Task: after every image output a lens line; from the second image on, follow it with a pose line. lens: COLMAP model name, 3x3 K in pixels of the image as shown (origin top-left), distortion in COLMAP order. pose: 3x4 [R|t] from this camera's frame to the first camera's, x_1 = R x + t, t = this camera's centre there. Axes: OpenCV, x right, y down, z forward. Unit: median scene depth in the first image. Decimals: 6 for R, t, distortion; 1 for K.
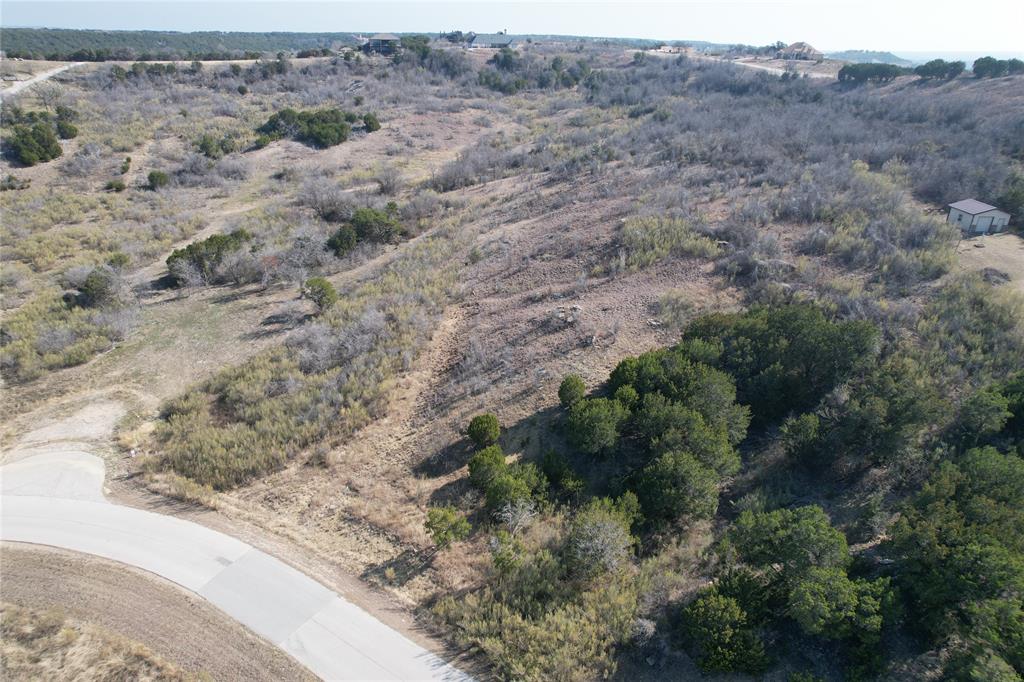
lens RADIAL K [[651.2, 0, 513.4], [0, 651.2, 344.7], [0, 0, 1]] dist [-0.073677, 0.064910]
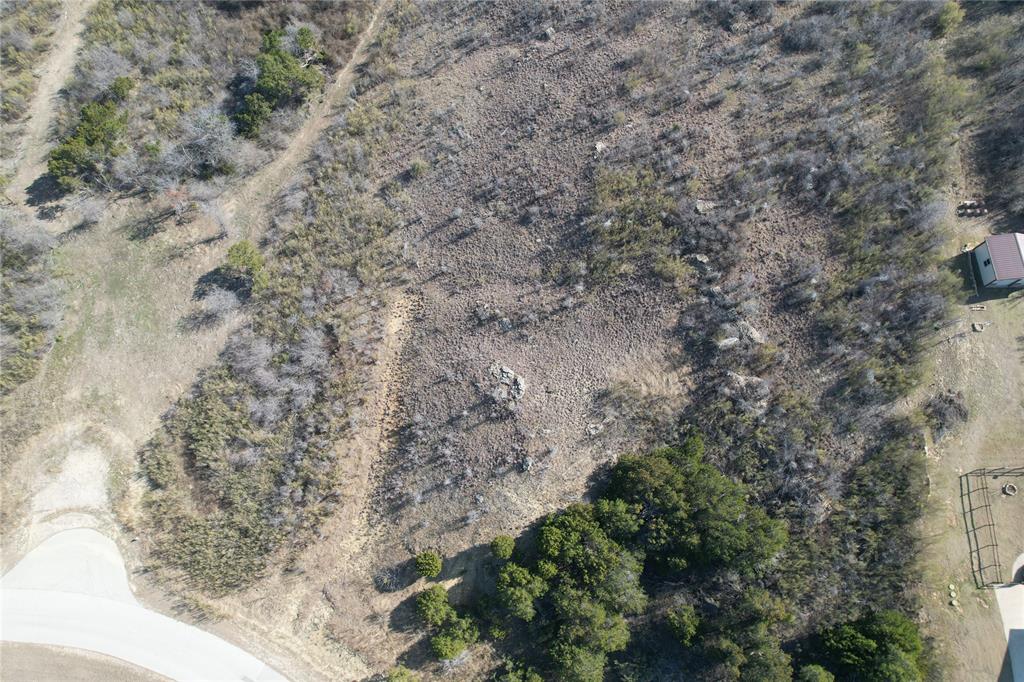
lens RADIAL K [[651.2, 0, 513.3], [0, 651.2, 343.4], [0, 0, 1]] dist [-0.073677, 0.064910]
pose [[0.999974, -0.001674, -0.007080, 0.085299], [0.006211, 0.703215, 0.710950, -0.710788], [0.003789, -0.710976, 0.703207, 0.330280]]
